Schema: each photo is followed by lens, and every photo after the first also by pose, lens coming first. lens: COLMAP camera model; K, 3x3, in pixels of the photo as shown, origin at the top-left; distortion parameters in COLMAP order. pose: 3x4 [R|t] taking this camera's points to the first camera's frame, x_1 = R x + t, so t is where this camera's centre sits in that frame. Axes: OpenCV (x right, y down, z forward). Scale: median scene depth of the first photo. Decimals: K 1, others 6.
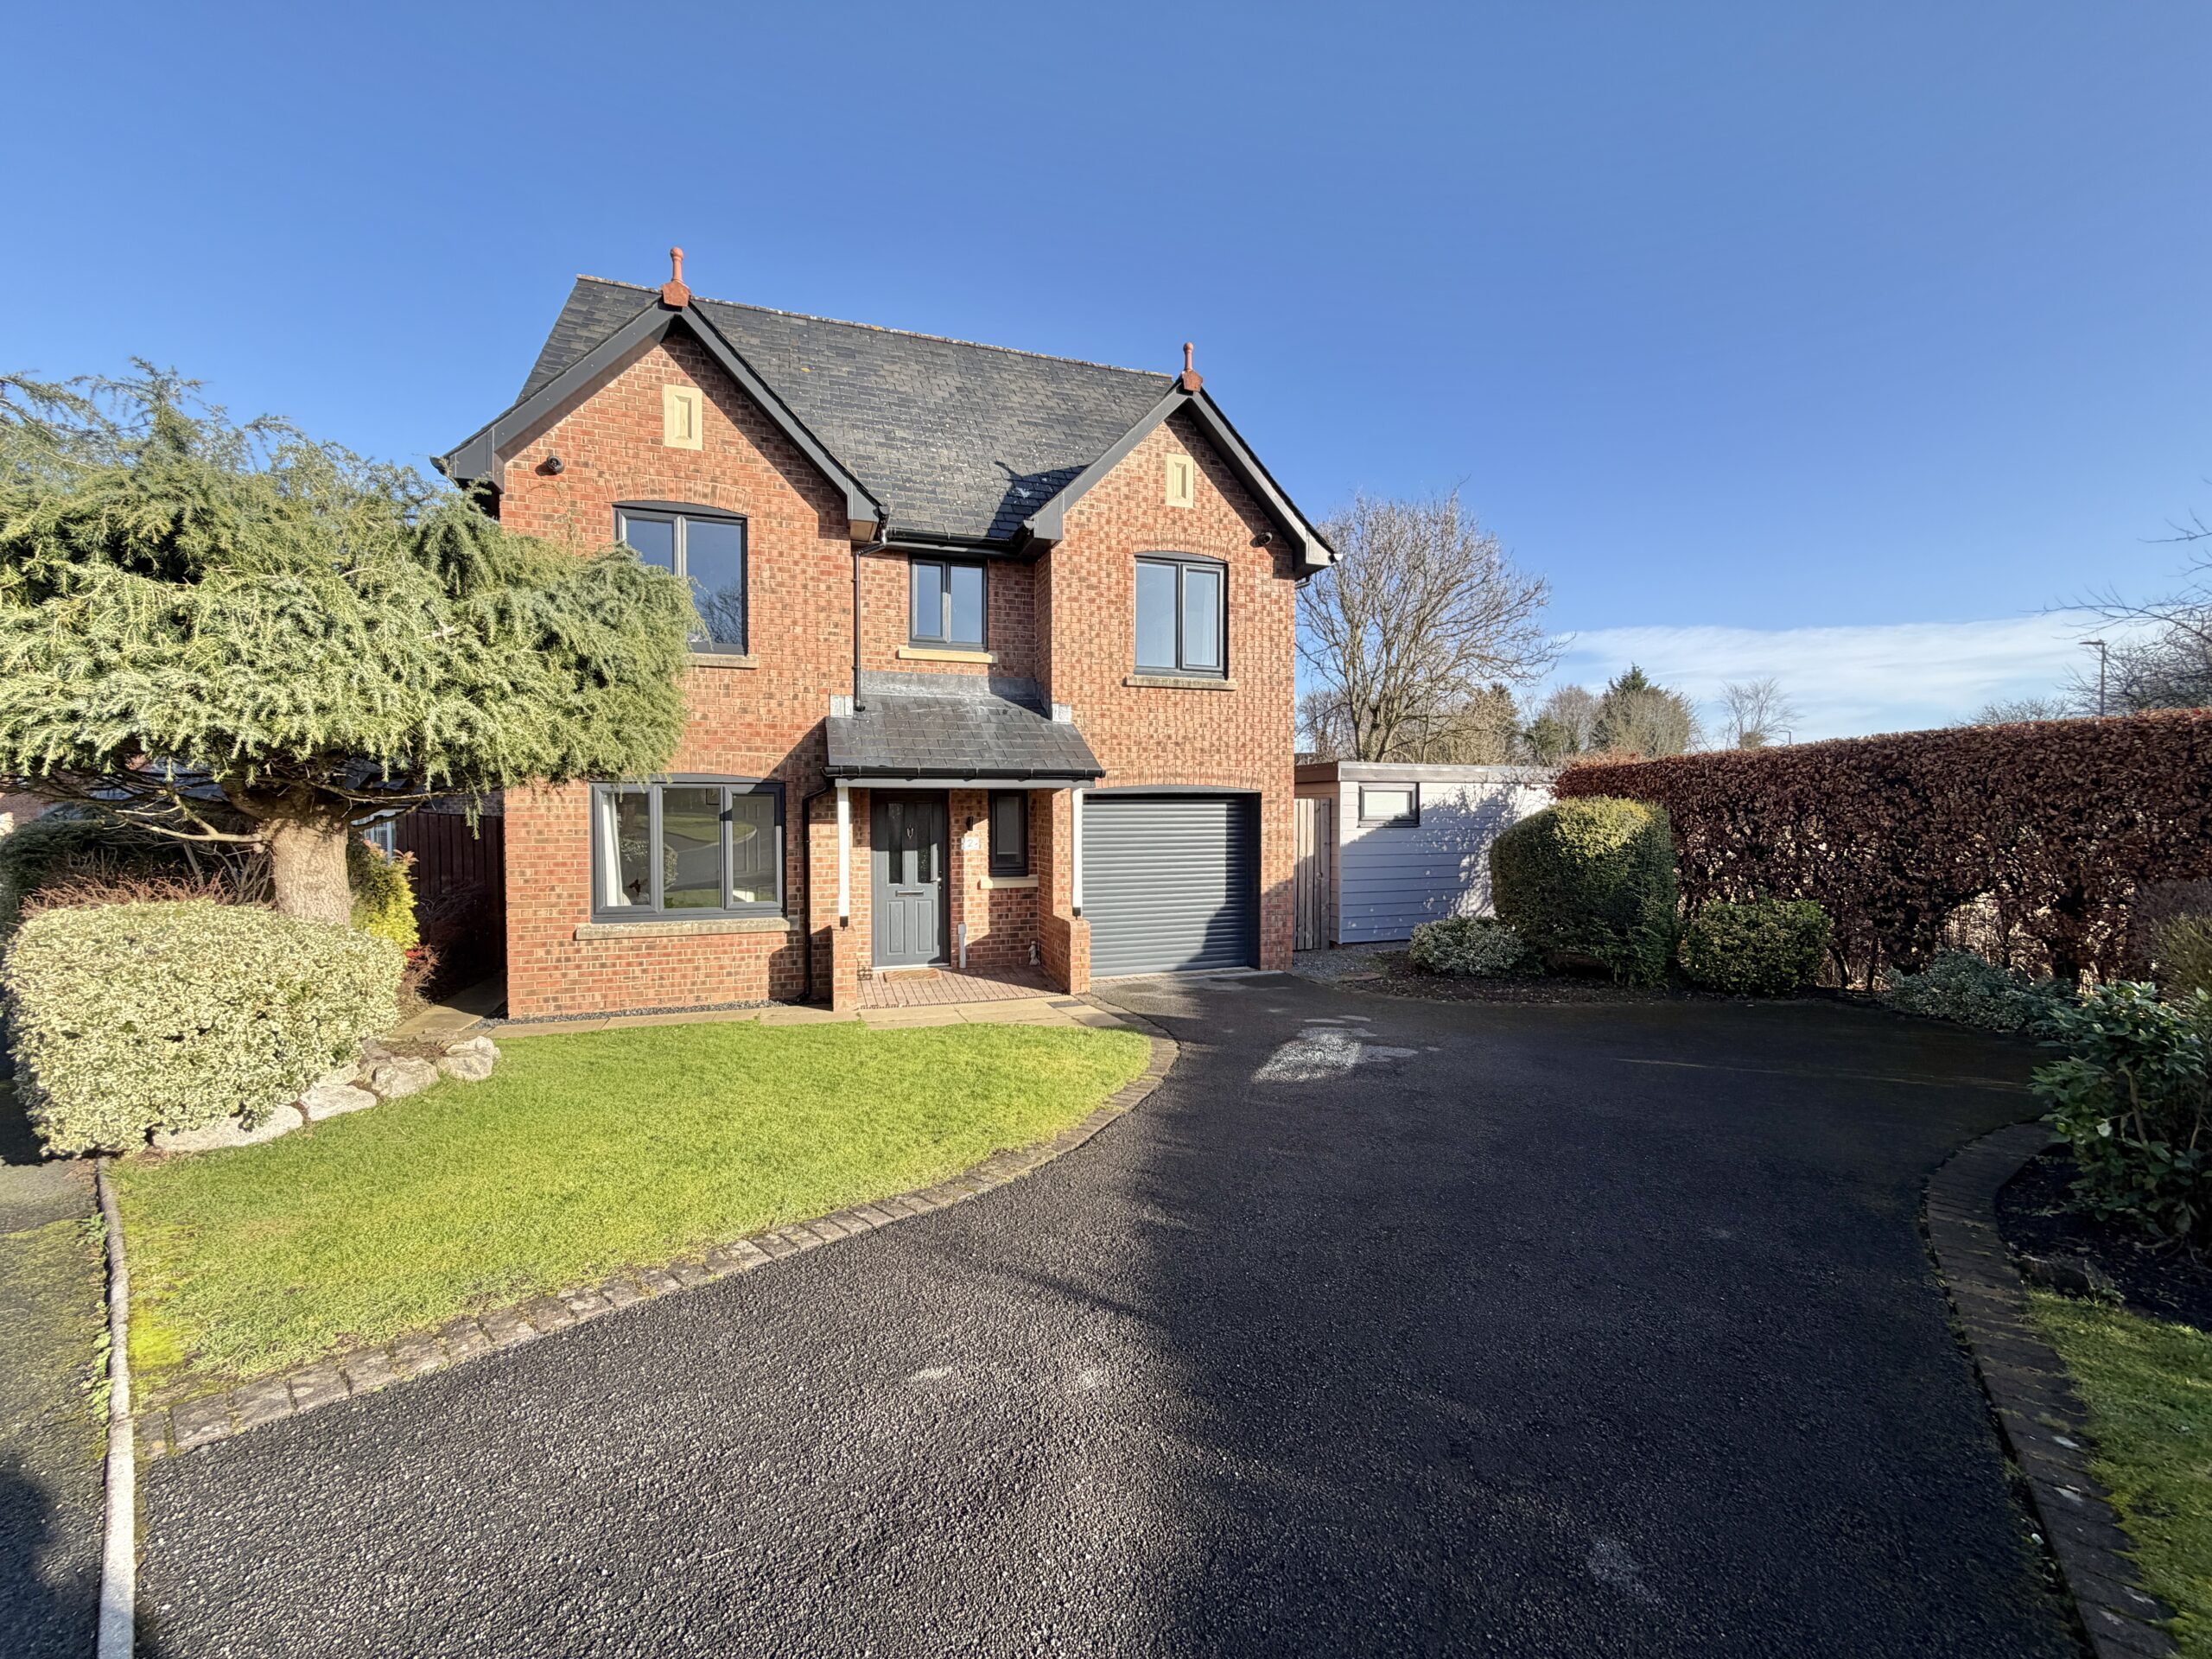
lens RADIAL K [[890.0, 0, 1091.7], [0, 890.0, 826.6], [0, 0, 1]] dist [-0.000726, 0.000057]
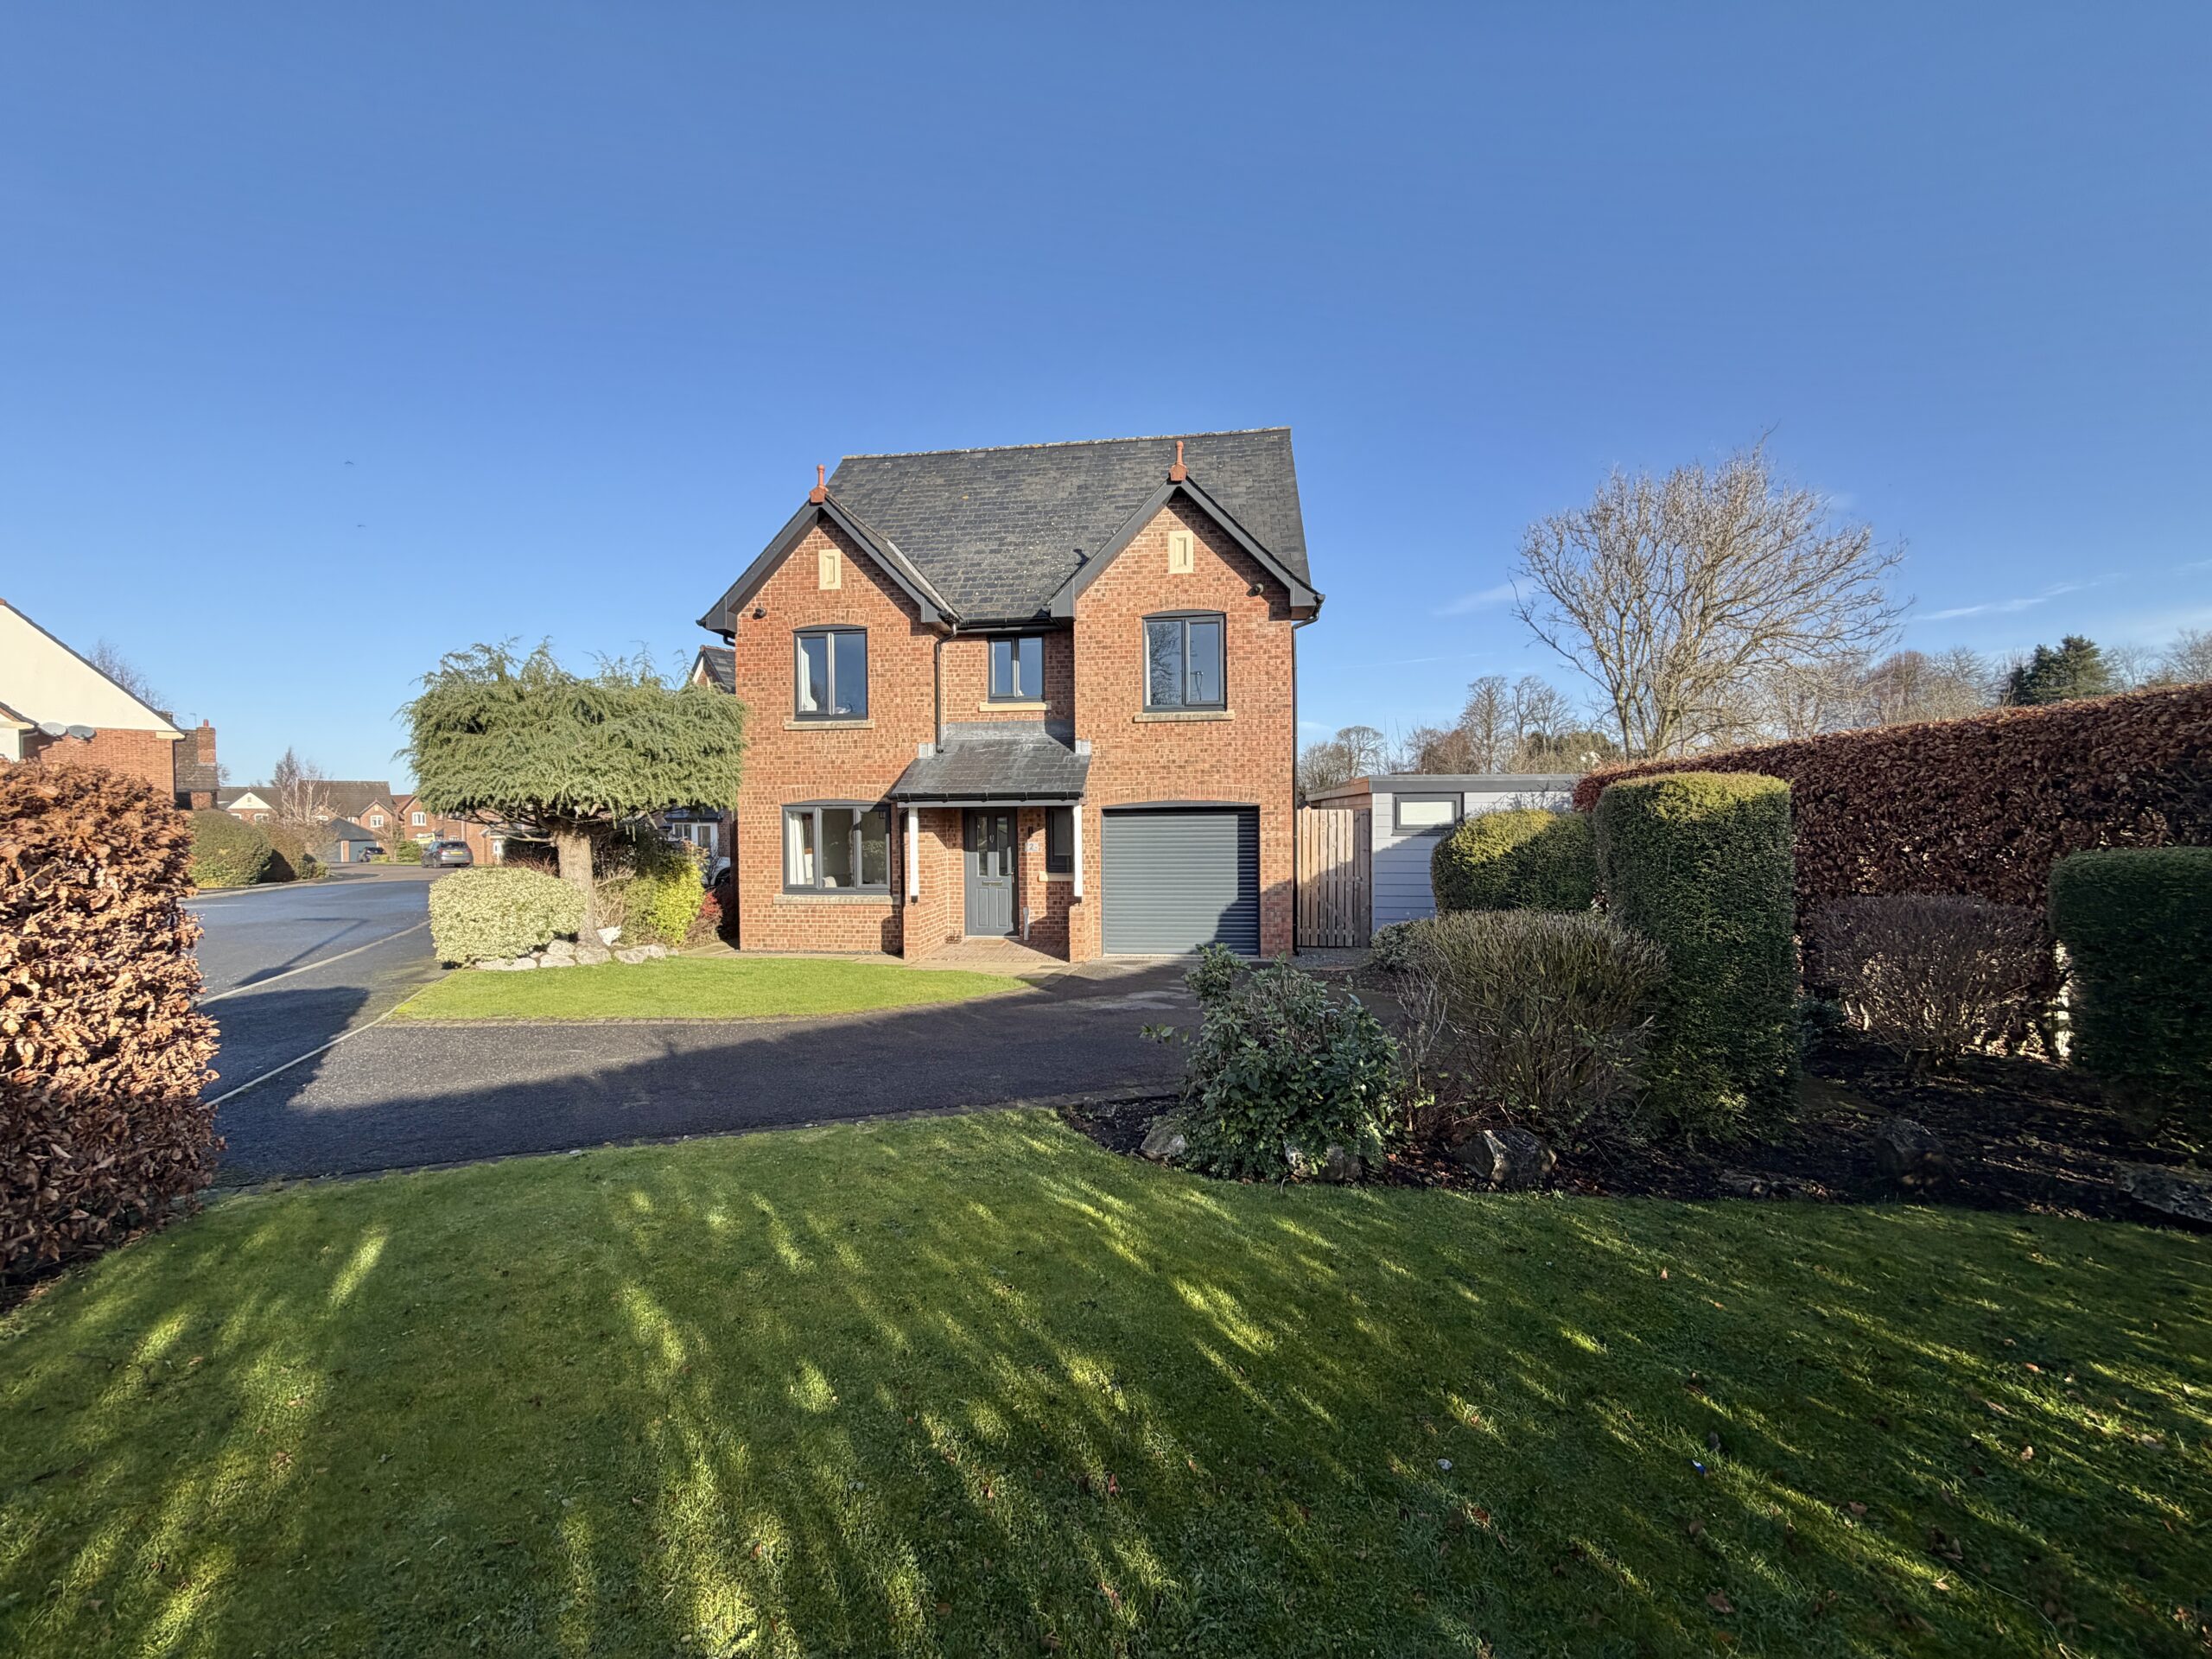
lens RADIAL K [[890.0, 0, 1091.7], [0, 890.0, 826.6], [0, 0, 1]] dist [-0.000726, 0.000057]
pose [[0.891912, -0.000813, -0.452208, 0.555315], [-0.001469, 0.999988, -0.004695, -0.005179], [0.452206, 0.004852, 0.891900, -0.147992]]
